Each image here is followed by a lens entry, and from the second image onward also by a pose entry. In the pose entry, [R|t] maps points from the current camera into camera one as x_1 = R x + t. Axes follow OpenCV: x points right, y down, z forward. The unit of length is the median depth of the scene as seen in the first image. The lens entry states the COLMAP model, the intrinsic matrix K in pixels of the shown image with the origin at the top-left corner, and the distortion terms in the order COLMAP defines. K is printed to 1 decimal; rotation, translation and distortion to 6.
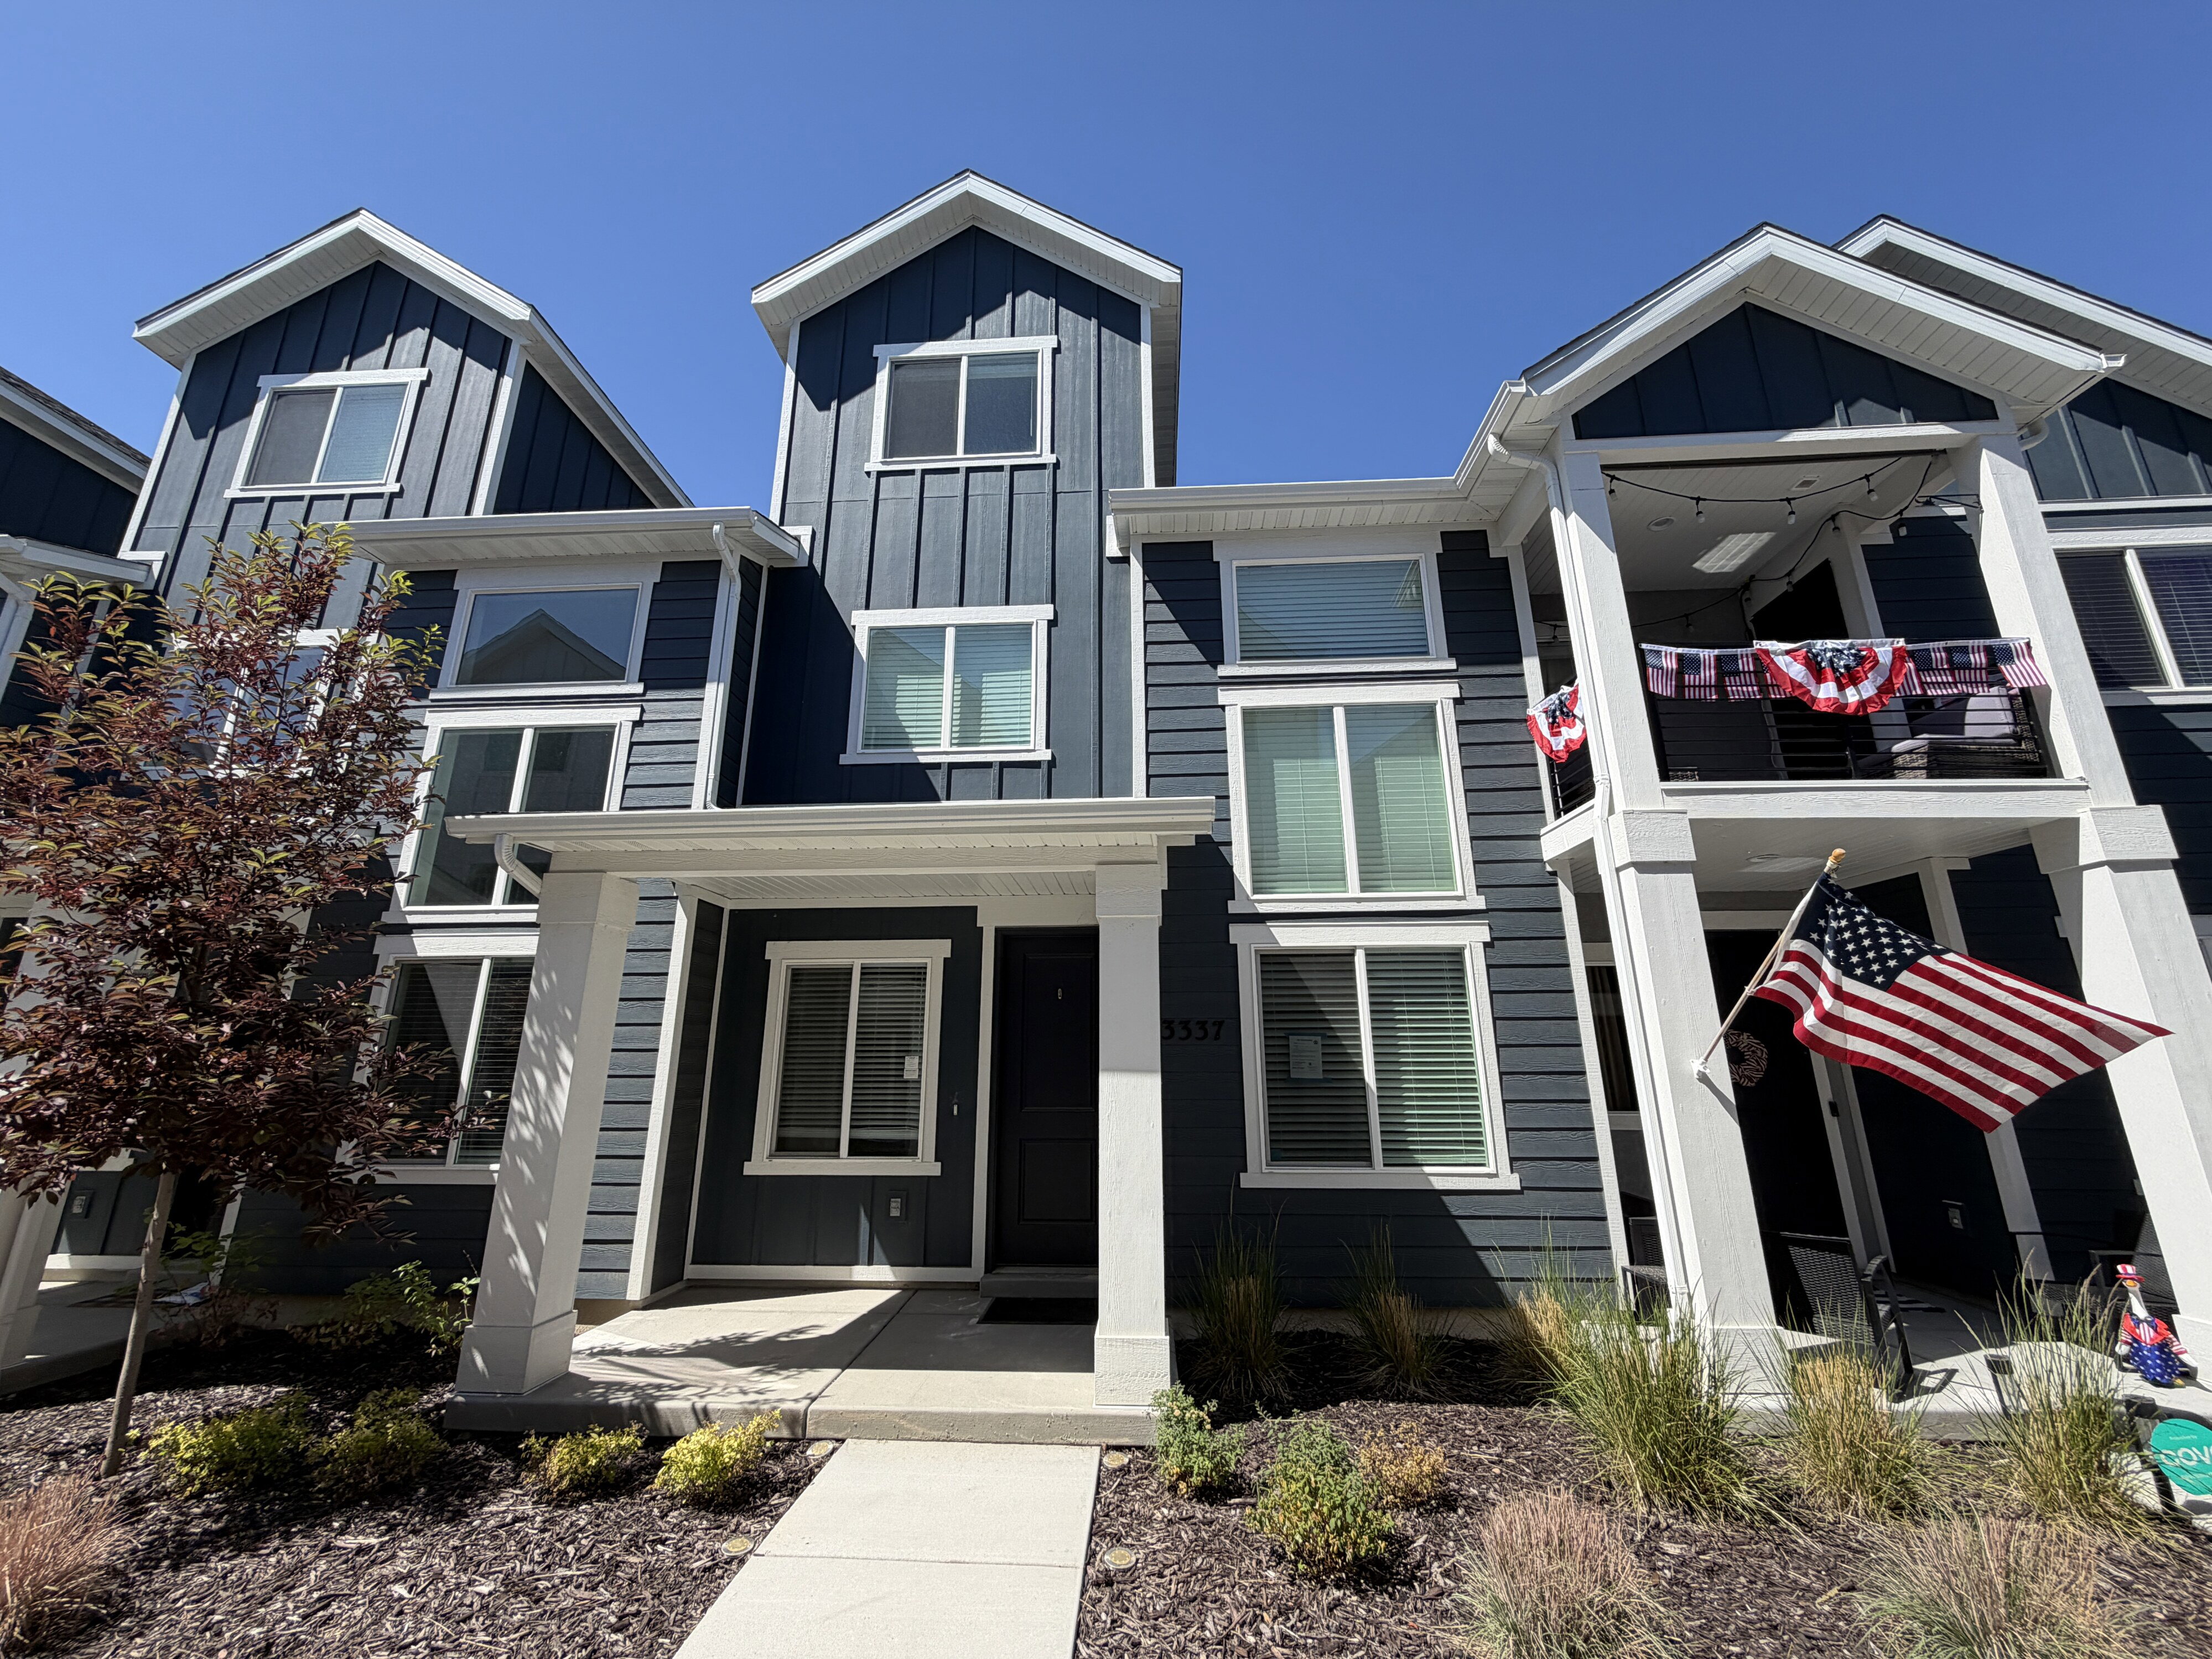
lens RADIAL K [[883.4, 0, 1106.0], [0, 883.4, 829.5], [0, 0, 1]] dist [0.000336, -0.000302]
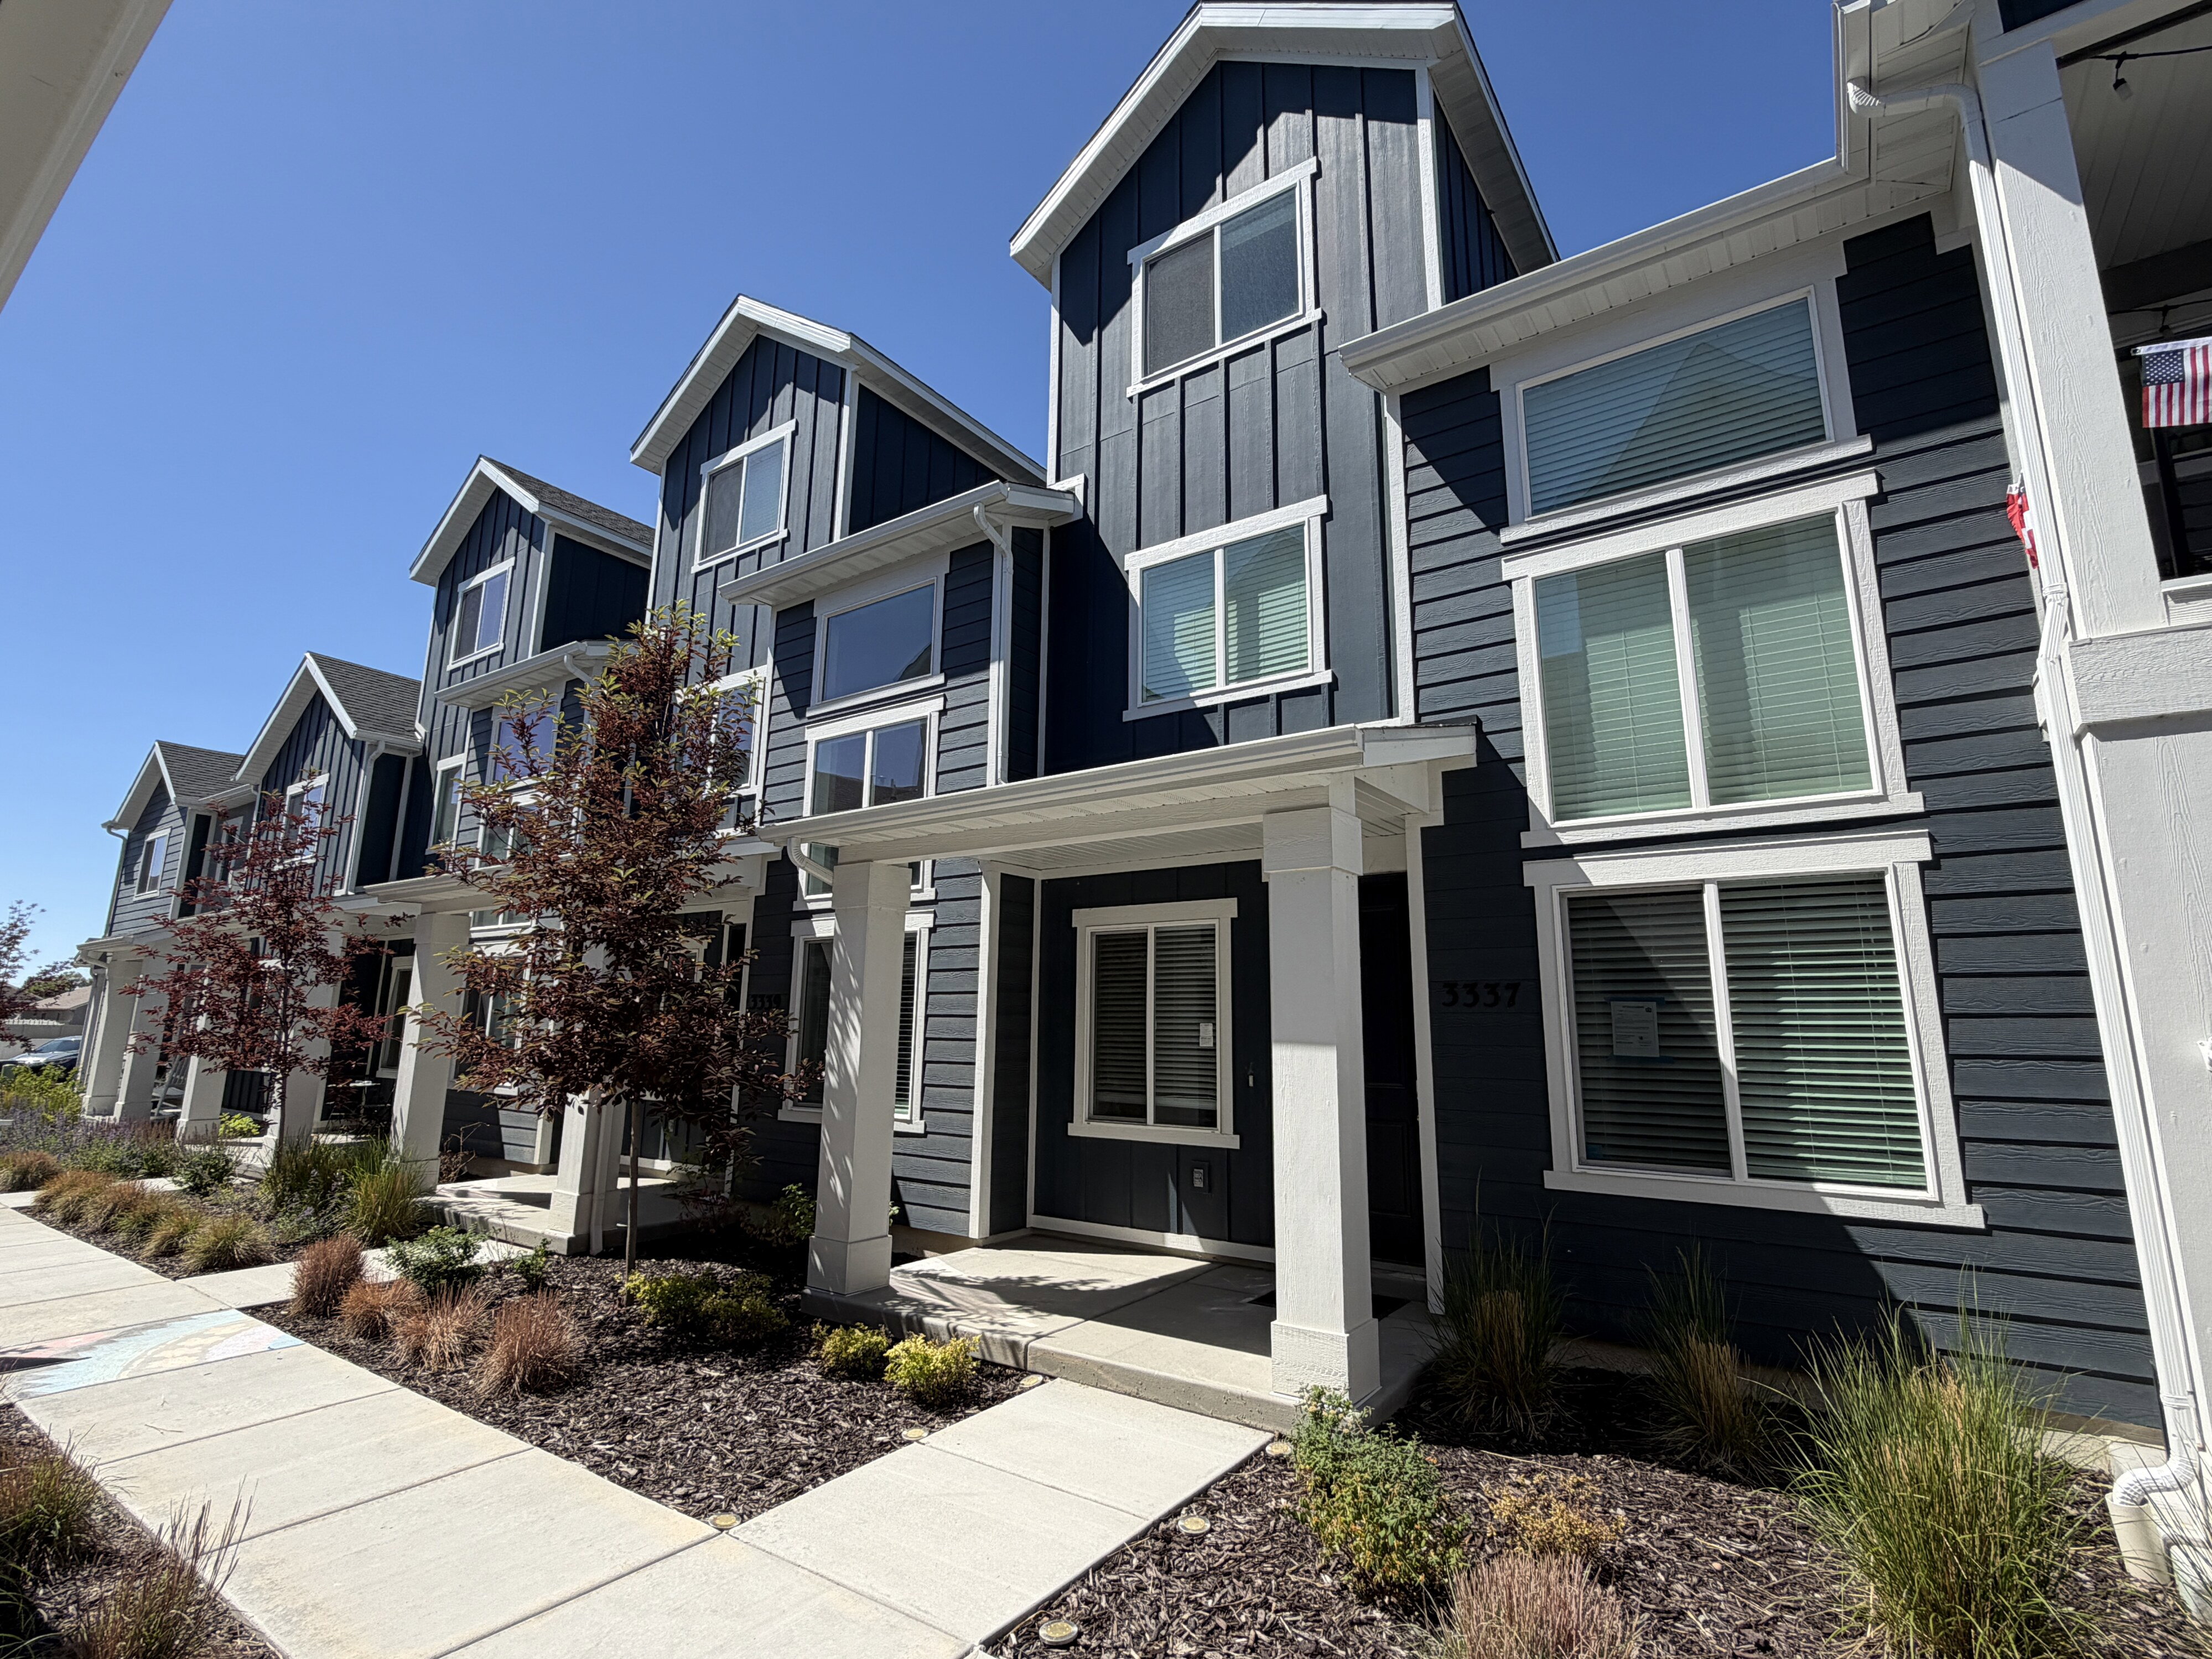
lens RADIAL K [[1060.7, 0, 1106.0], [0, 1060.7, 829.5], [0, 0, 1]] dist [0.001989, 0.000223]
pose [[0.845769, -0.088017, -0.526238, 0.304973], [0.126530, 0.991251, 0.037565, -0.004000], [0.518328, -0.098357, 0.849507, 0.004756]]
